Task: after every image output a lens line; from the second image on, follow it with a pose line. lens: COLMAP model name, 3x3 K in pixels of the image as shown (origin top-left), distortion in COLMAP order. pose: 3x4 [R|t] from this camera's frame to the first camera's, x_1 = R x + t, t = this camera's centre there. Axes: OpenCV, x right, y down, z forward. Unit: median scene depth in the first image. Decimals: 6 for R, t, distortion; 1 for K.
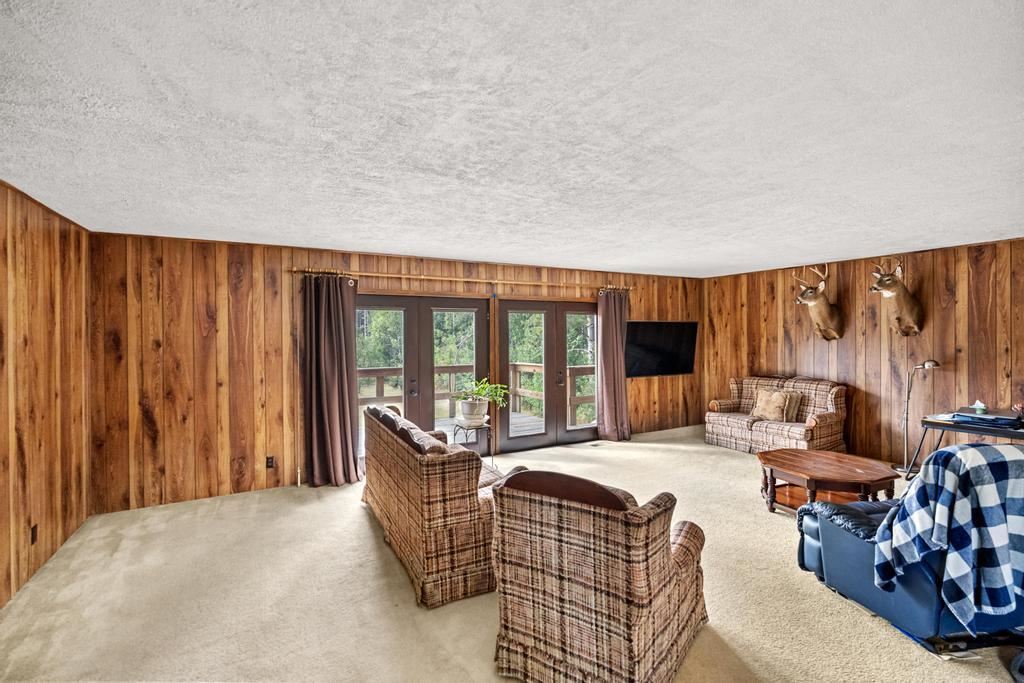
lens RADIAL K [[456.7, 0, 509.0], [0, 456.7, 334.5], [0, 0, 1]] dist [0.001172, 0.000240]
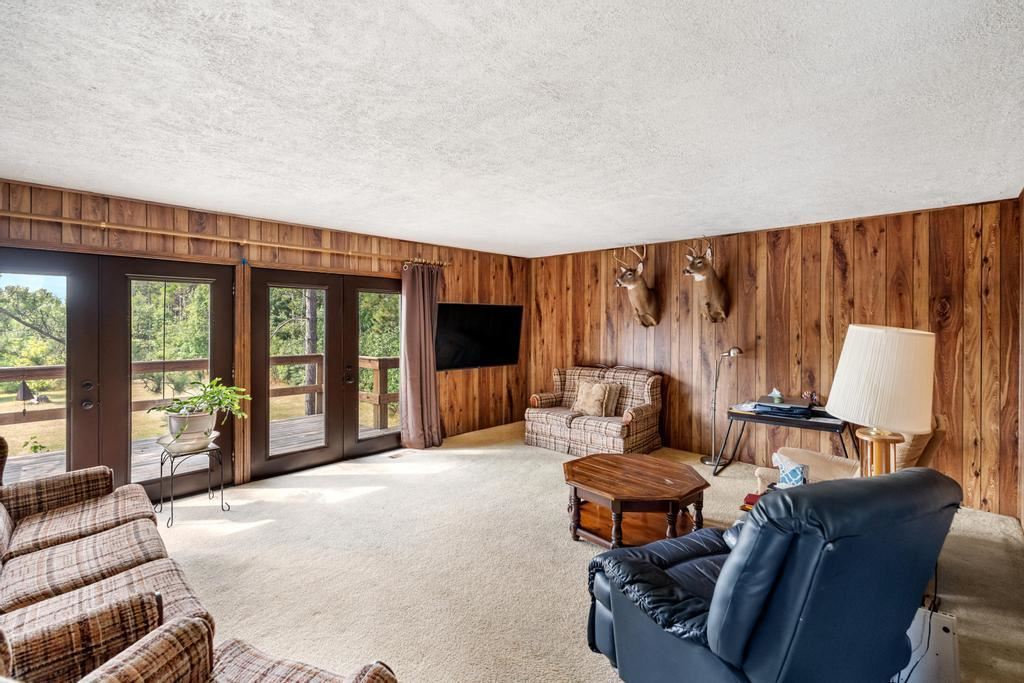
lens RADIAL K [[459.0, 0, 513.1], [0, 459.0, 322.2], [0, 0, 1]] dist [-0.001750, -0.000073]
pose [[0.953634, 0.008604, 0.300845, 0.155219], [-0.008337, 0.999963, -0.002173, 0.007747], [-0.300853, -0.000435, 0.953670, 0.184571]]
